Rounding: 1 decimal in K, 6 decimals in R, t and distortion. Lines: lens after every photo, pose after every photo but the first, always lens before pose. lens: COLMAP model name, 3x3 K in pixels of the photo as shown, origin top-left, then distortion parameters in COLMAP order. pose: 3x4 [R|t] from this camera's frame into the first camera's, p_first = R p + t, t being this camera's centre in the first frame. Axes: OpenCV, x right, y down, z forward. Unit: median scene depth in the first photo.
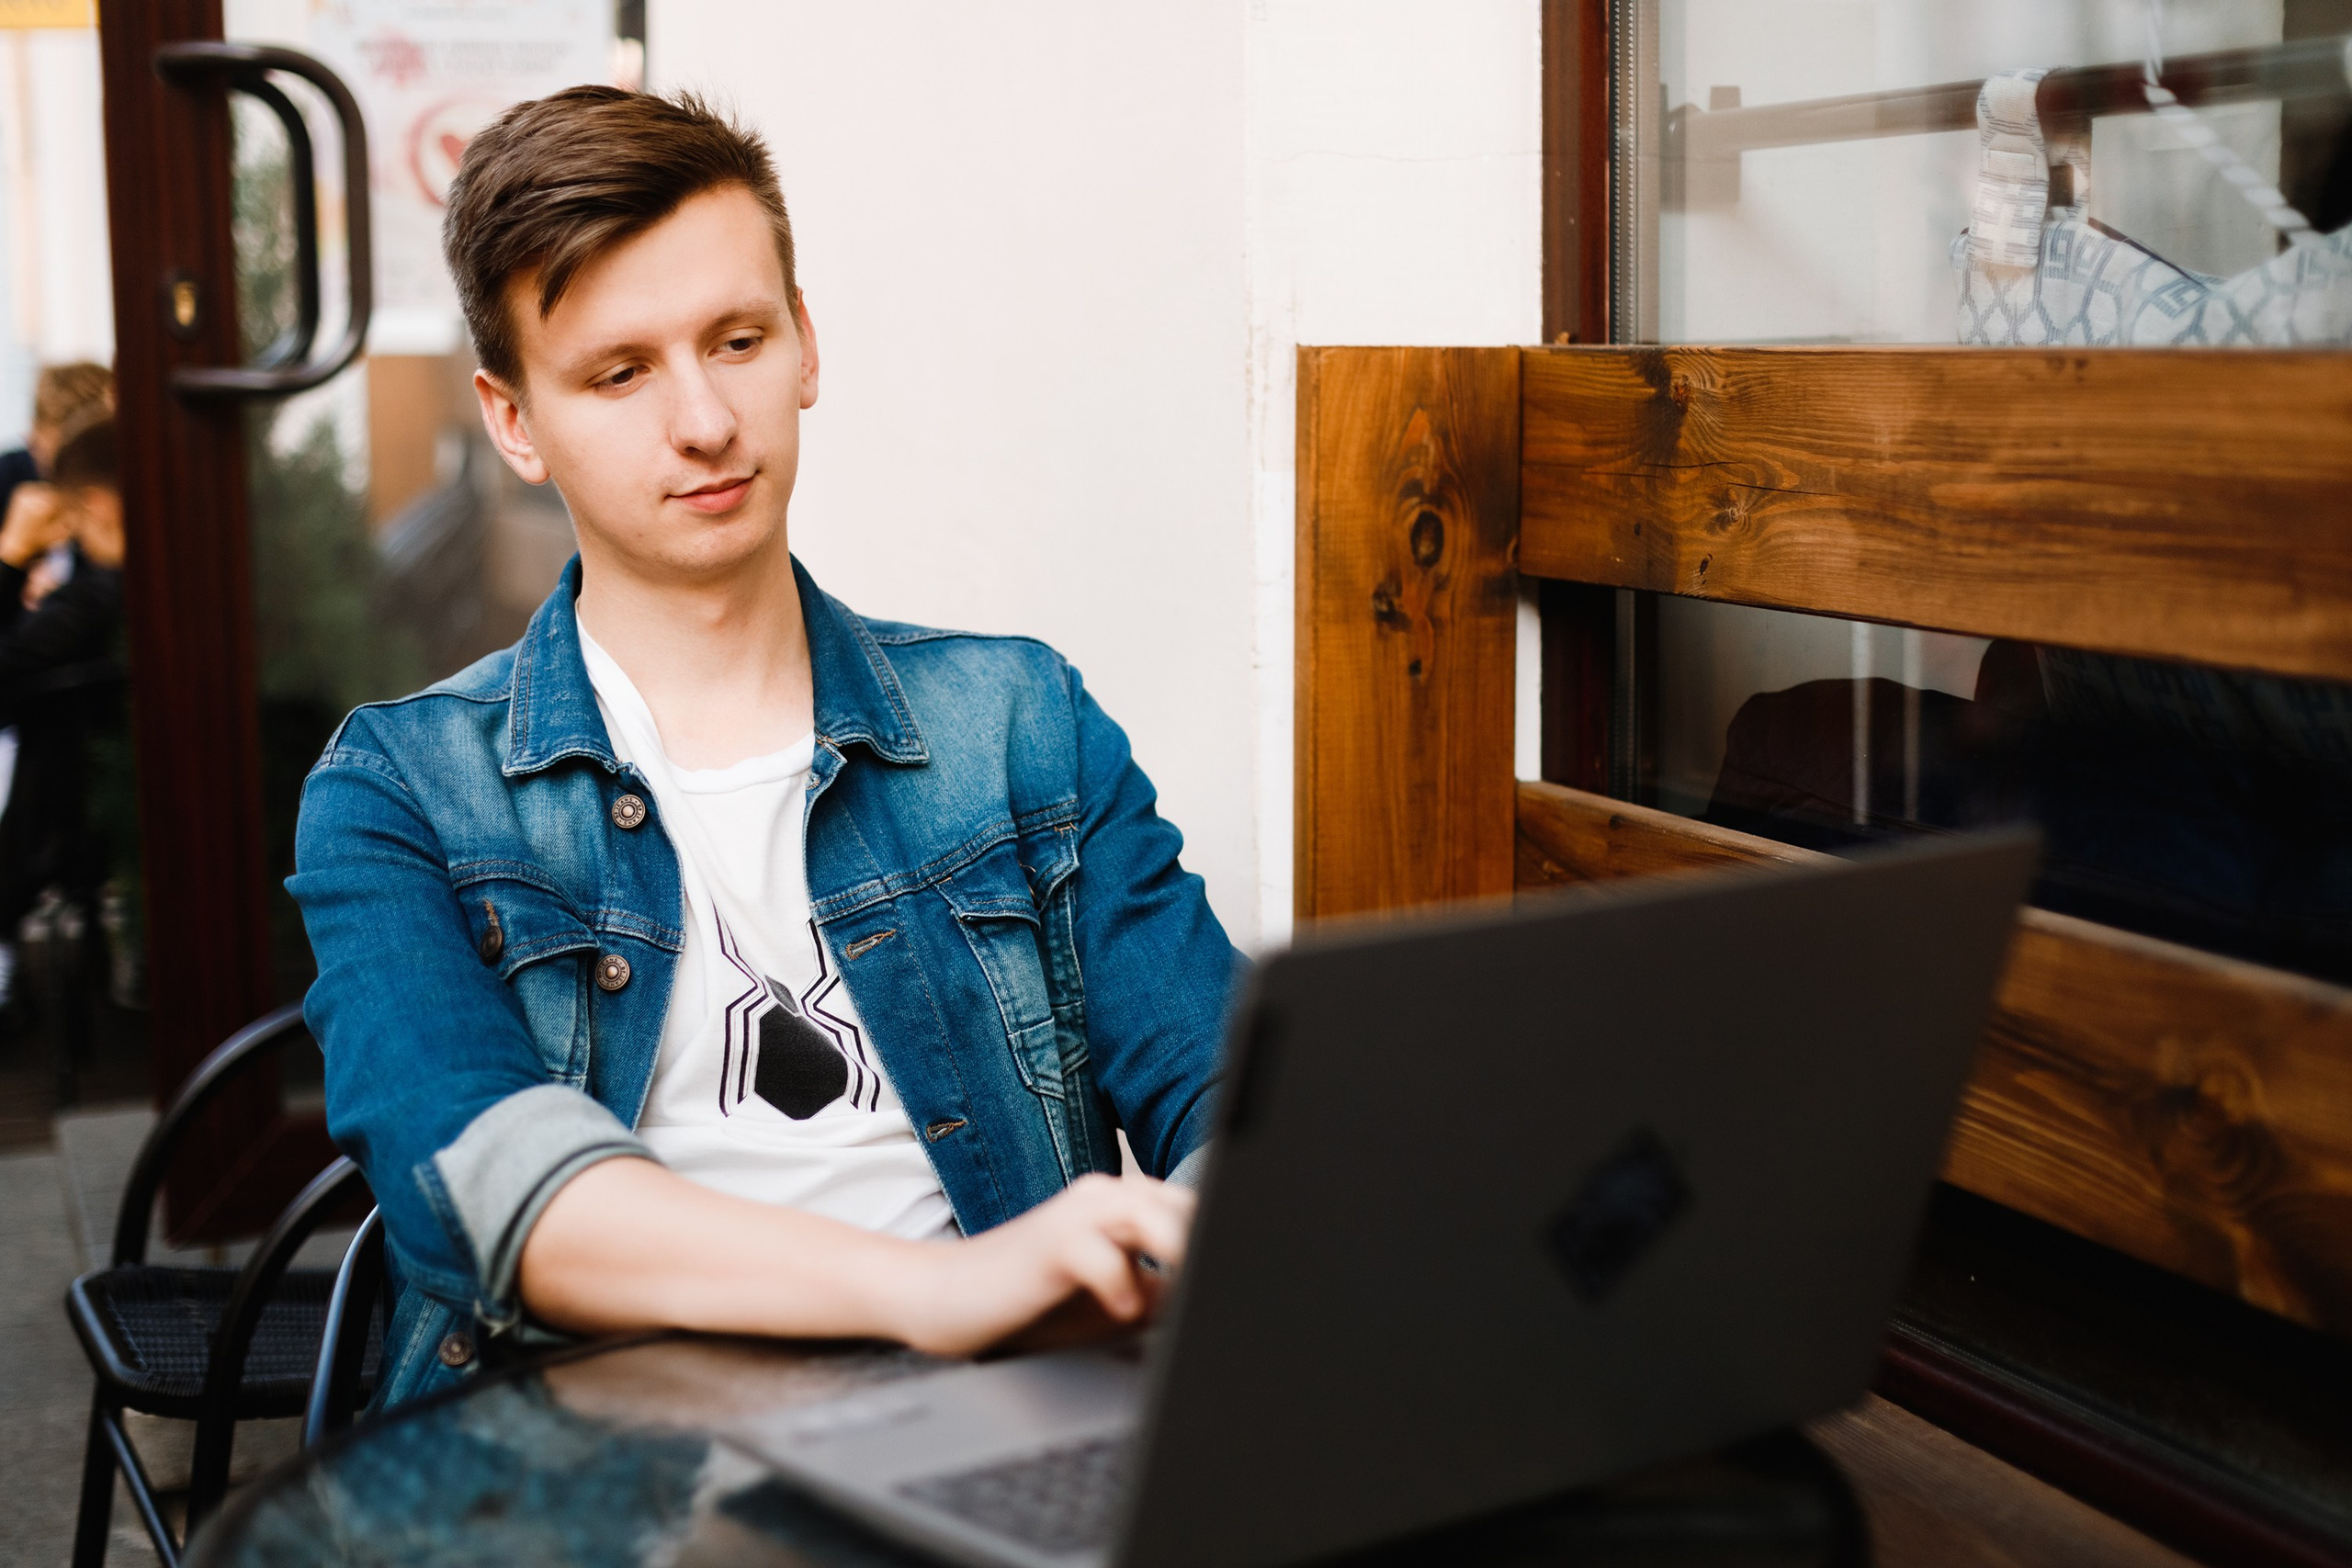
lens RADIAL K [[3439.9, 0, 1059.6], [0, 3439.9, 836.6], [0, 0, 1]] dist [0.055525, 0.000000]
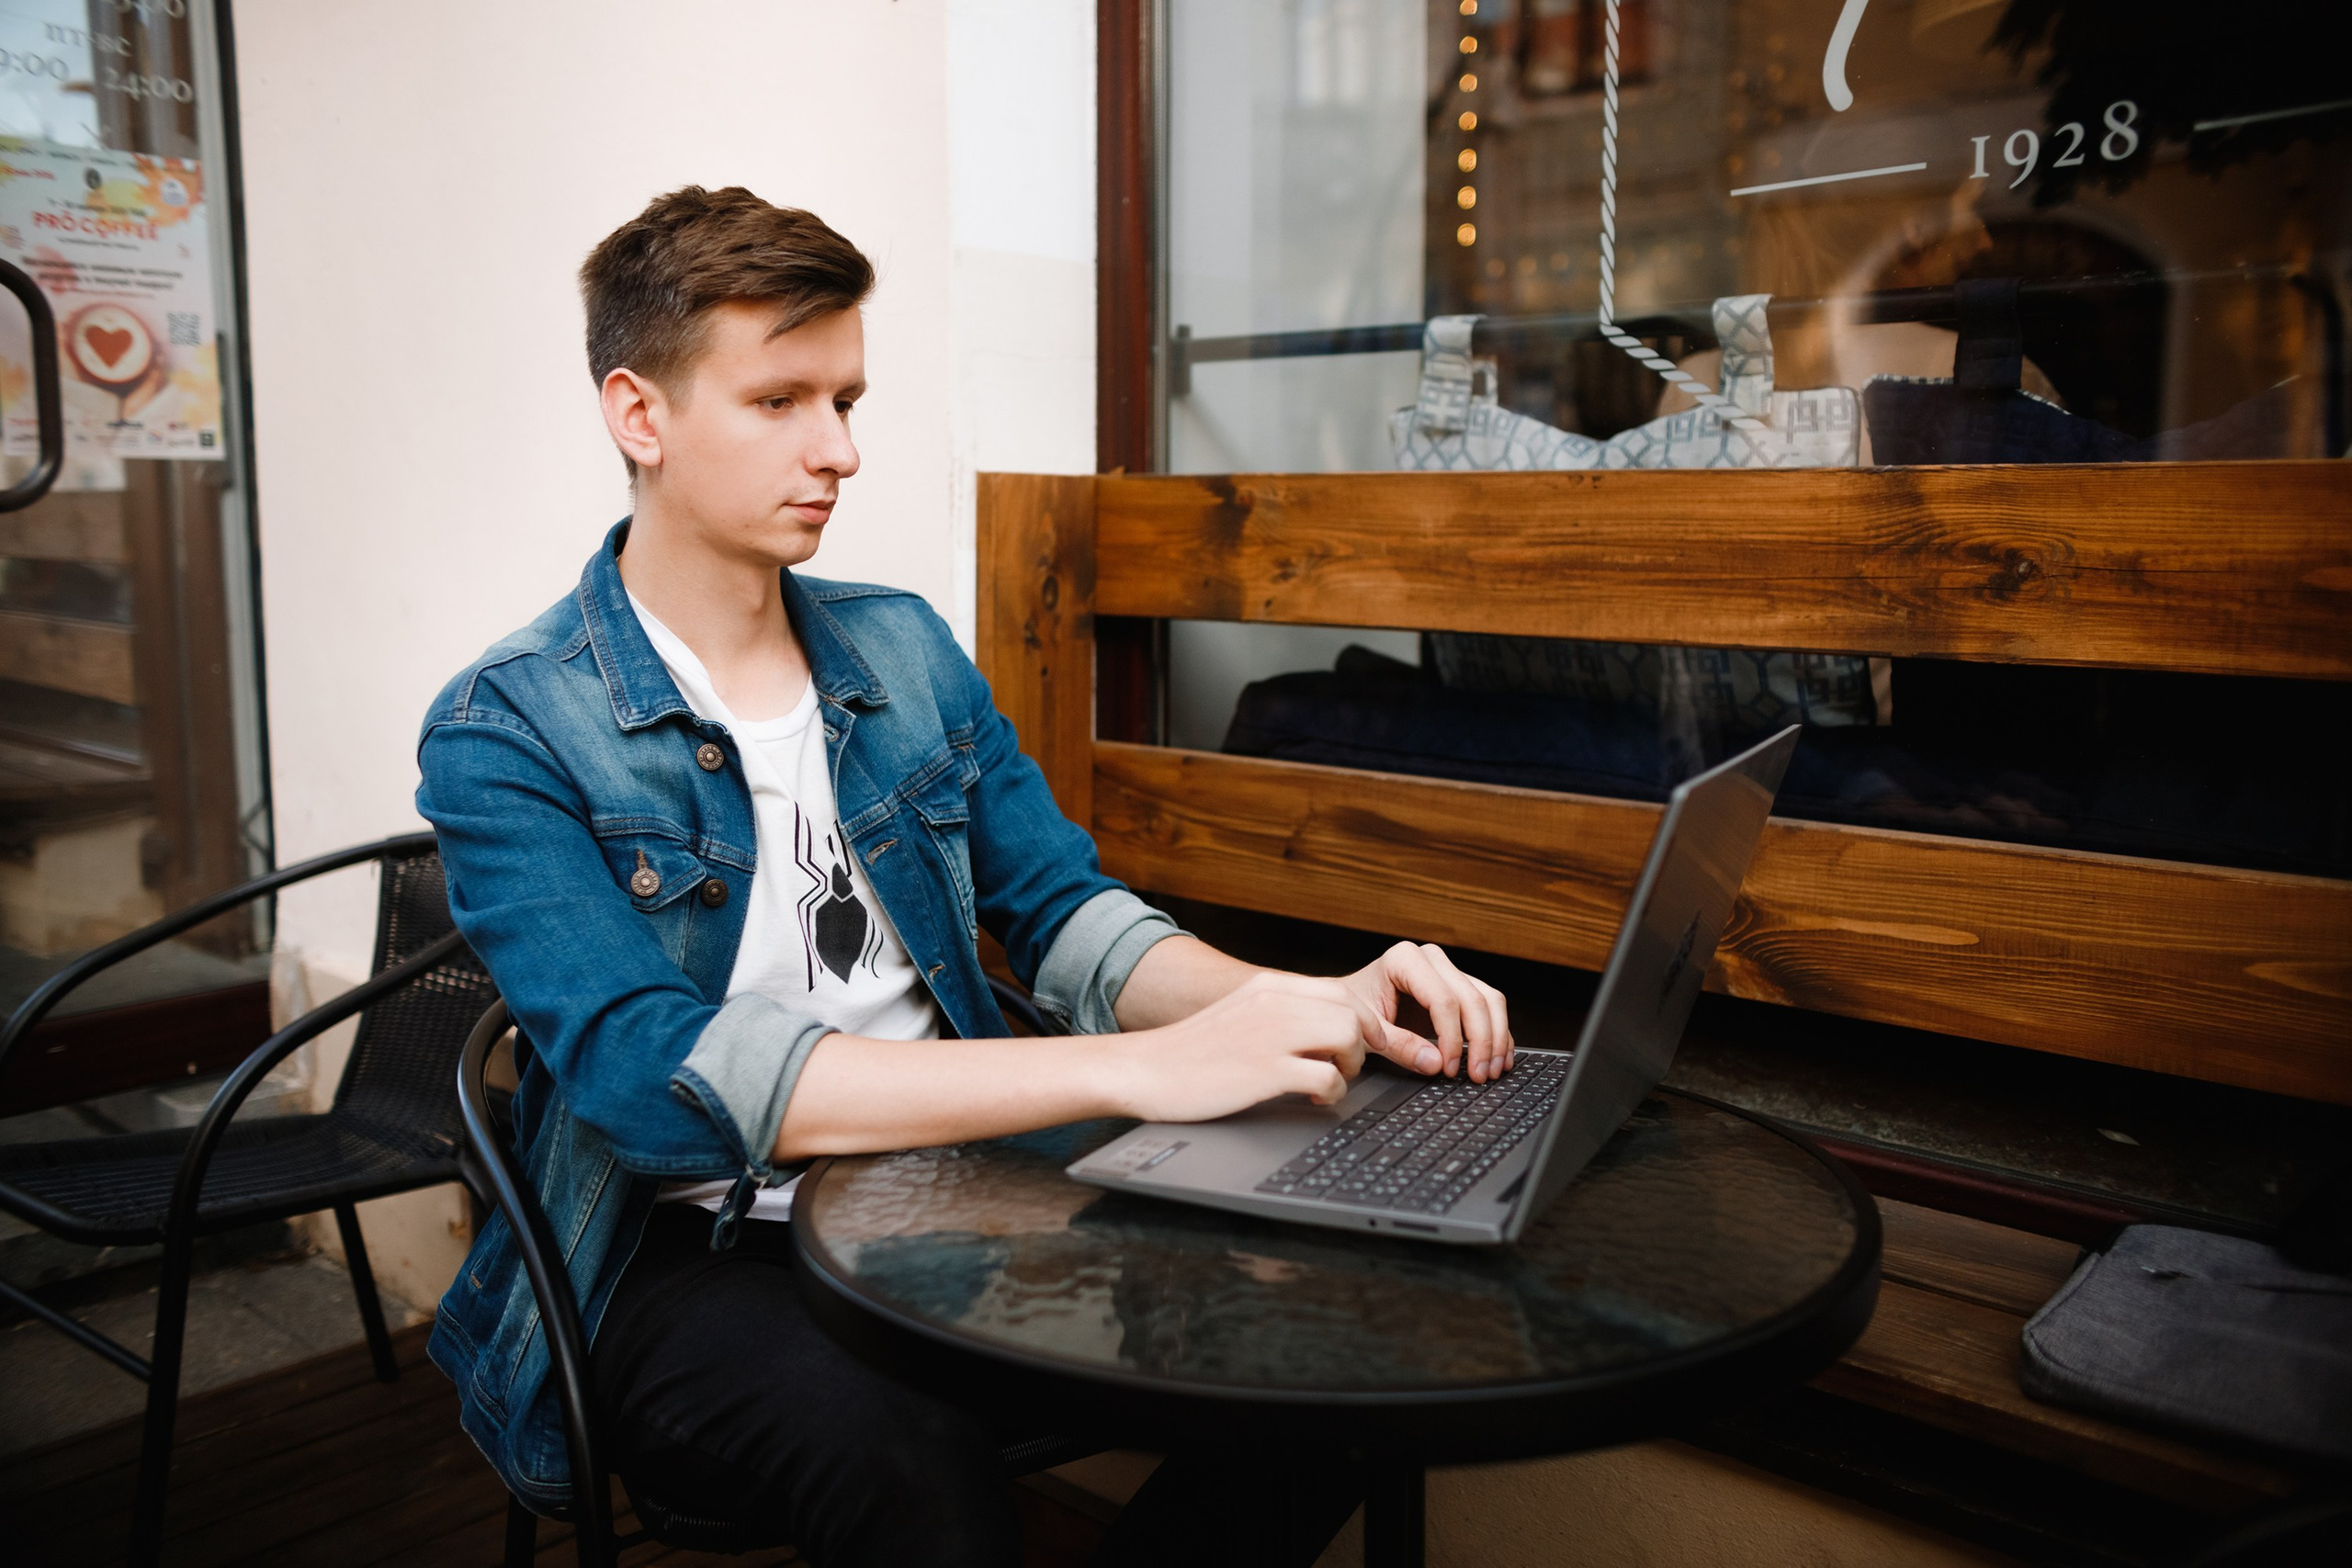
lens RADIAL K [[2024.9, 0, 1181.7], [0, 2024.9, 789.3], [0, 0, 1]] dist [-0.001741, 0.018806]
pose [[0.903300, -0.046413, 0.426492, -0.298479], [0.049096, 0.998783, 0.004707, 0.005800], [-0.426192, 0.016688, 0.904479, 0.135156]]
